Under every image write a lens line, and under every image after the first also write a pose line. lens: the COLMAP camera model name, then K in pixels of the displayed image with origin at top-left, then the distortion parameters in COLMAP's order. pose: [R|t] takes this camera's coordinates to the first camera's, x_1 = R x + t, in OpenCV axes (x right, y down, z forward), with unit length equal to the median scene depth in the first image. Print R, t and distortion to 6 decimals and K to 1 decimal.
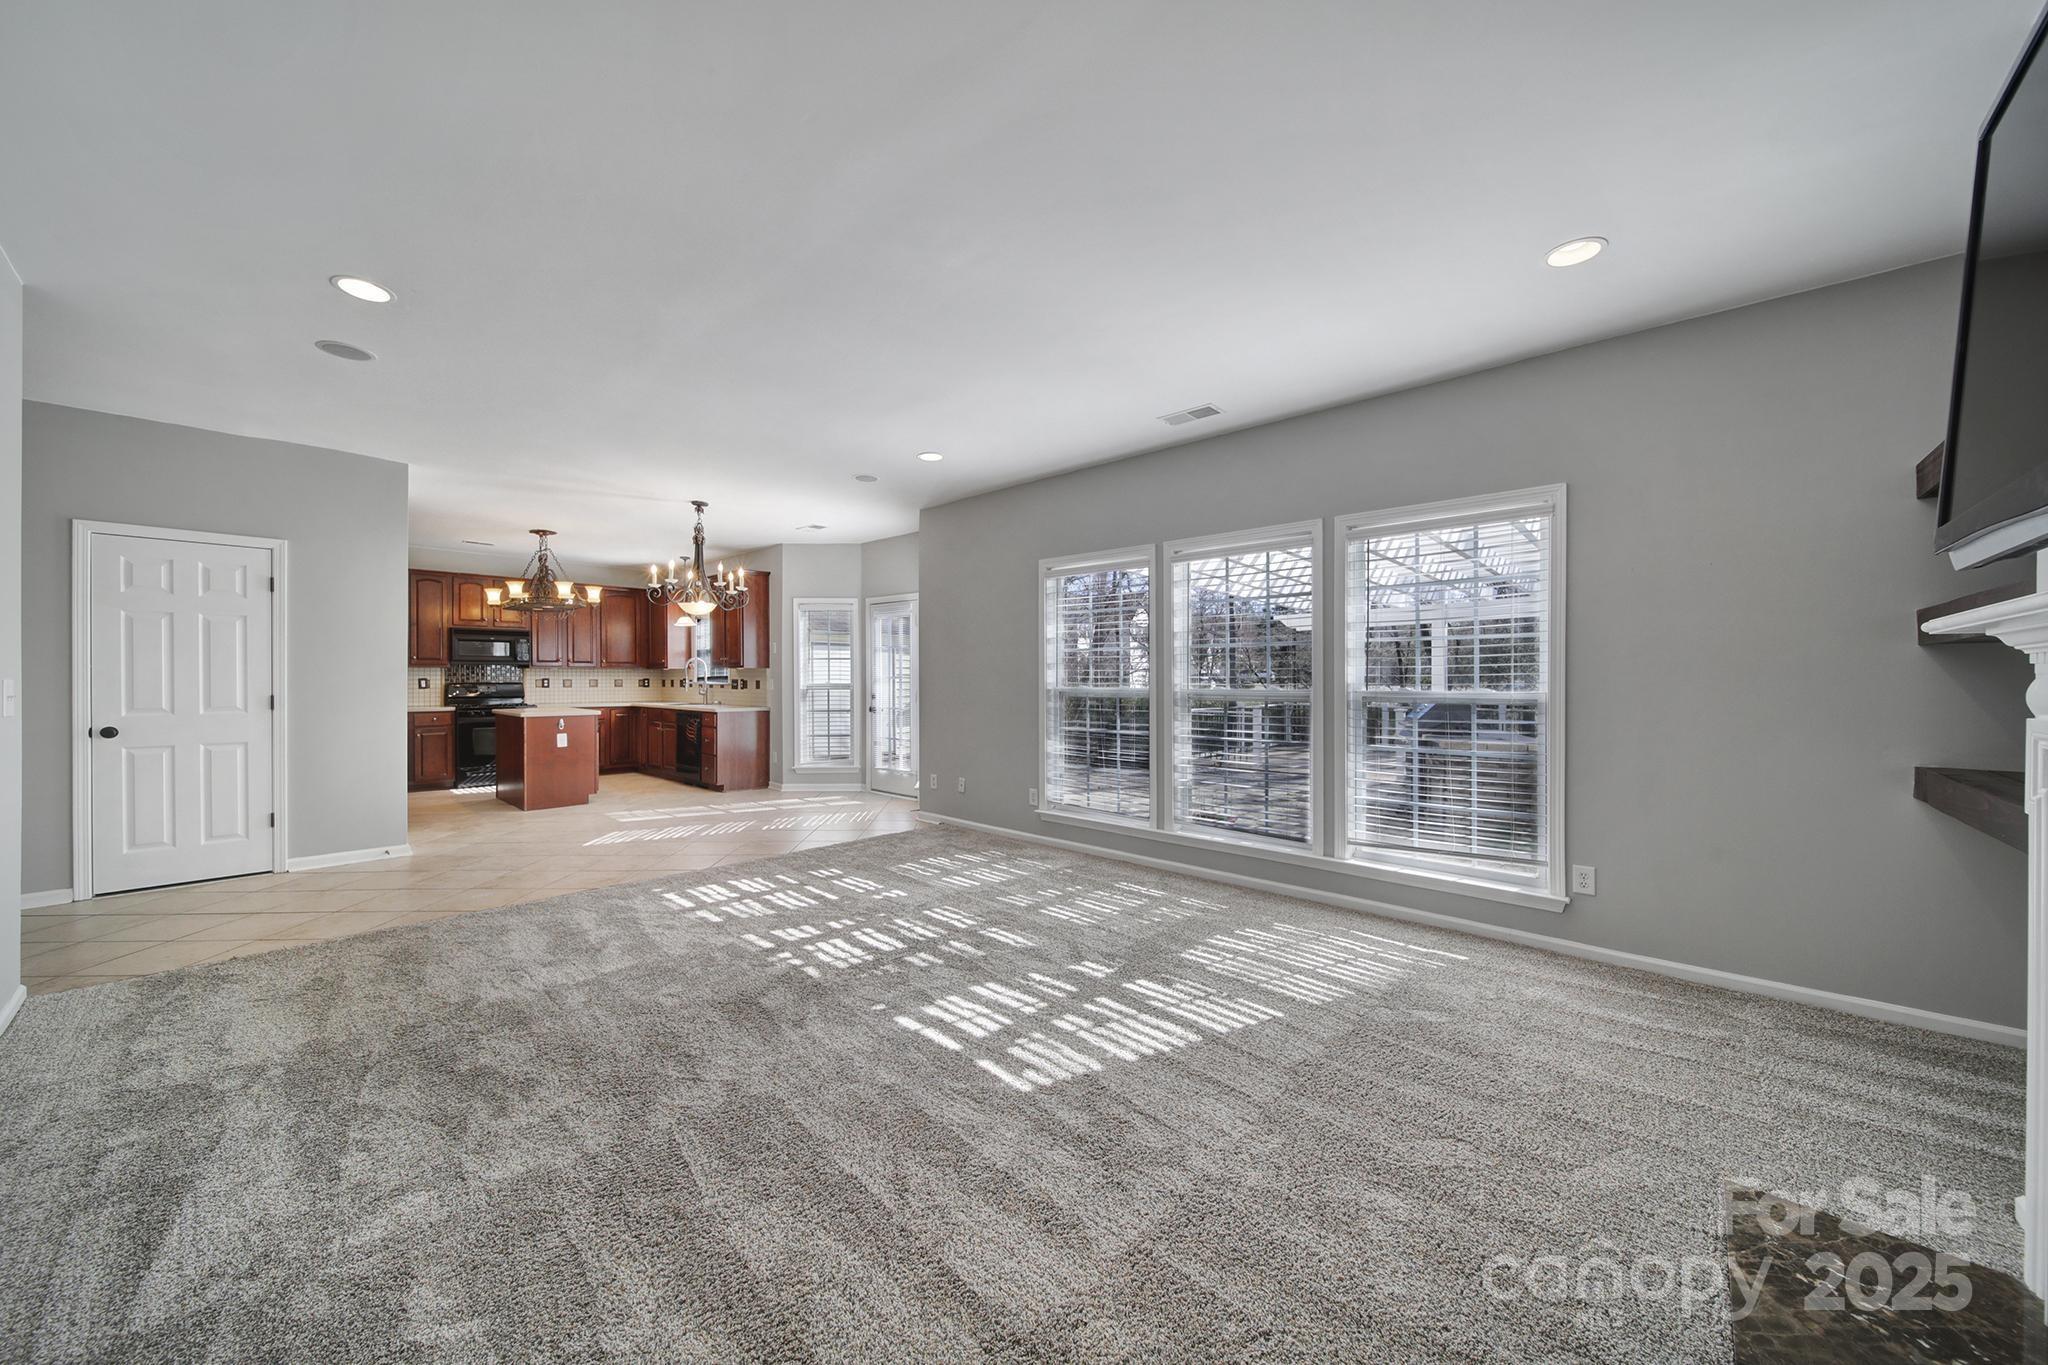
lens RADIAL K [[717.3, 0, 1028.4], [0, 717.3, 678.2], [0, 0, 1]] dist [-0.000086, 0.000100]
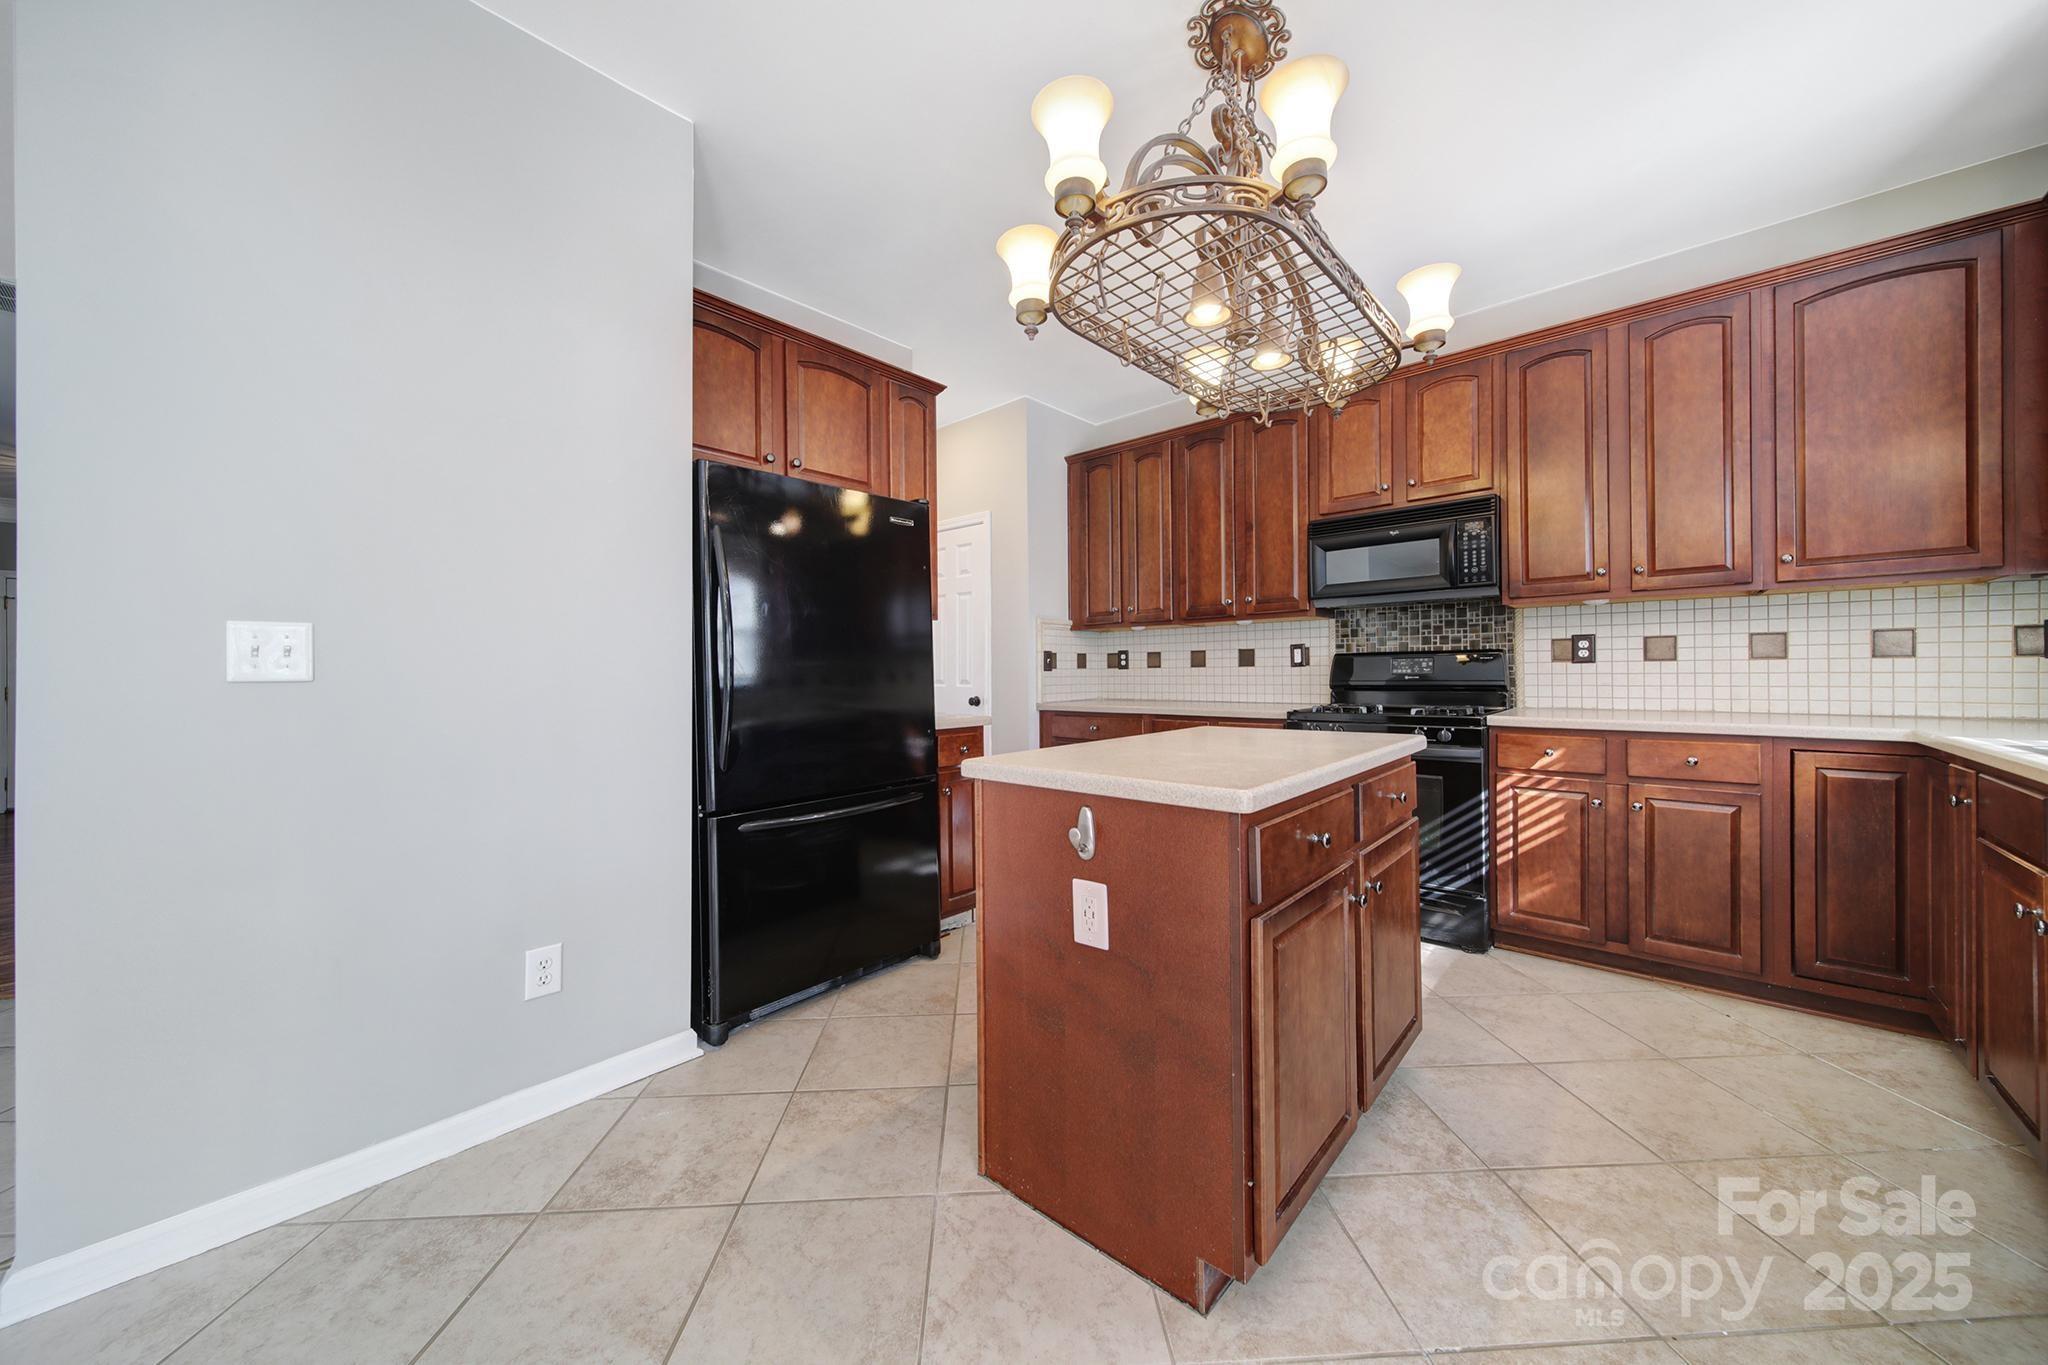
lens RADIAL K [[717.3, 0, 1028.4], [0, 717.3, 678.2], [0, 0, 1]] dist [-0.000086, 0.000100]
pose [[0.006532, 0.009183, -0.999937, -0.354378], [0.012780, 0.999875, 0.009266, 0.014687], [0.999897, -0.012840, 0.006414, 0.771078]]
